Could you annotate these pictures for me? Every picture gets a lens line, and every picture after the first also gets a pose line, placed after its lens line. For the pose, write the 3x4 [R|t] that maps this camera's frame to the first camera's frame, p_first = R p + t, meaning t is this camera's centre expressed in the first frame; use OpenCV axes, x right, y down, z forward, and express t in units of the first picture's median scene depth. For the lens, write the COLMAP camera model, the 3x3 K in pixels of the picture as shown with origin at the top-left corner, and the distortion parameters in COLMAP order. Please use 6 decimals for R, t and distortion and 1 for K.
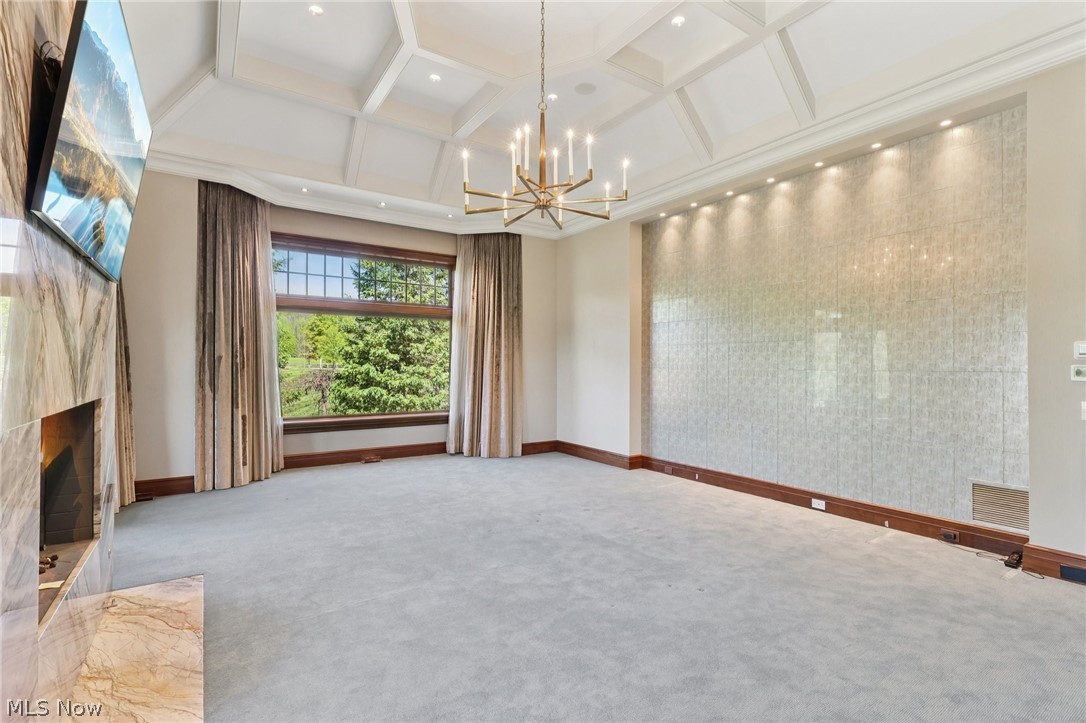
lens RADIAL K [[500.2, 0, 538.6], [0, 500.2, 363.8], [0, 0, 1]] dist [-0.000454, -0.000017]
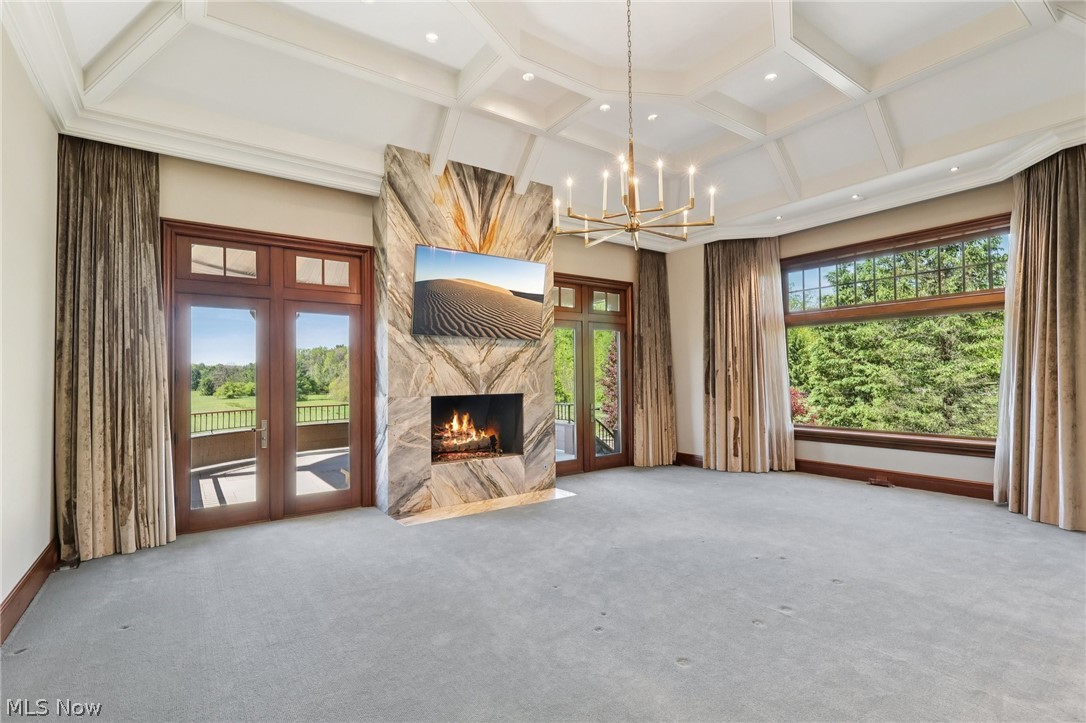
lens RADIAL K [[500.2, 0, 538.6], [0, 500.2, 363.8], [0, 0, 1]] dist [-0.000454, -0.000017]
pose [[0.030233, -0.030838, -0.999067, 0.580501], [0.015319, 0.999421, -0.030386, 0.000356], [0.999425, -0.014386, 0.030688, 0.410185]]
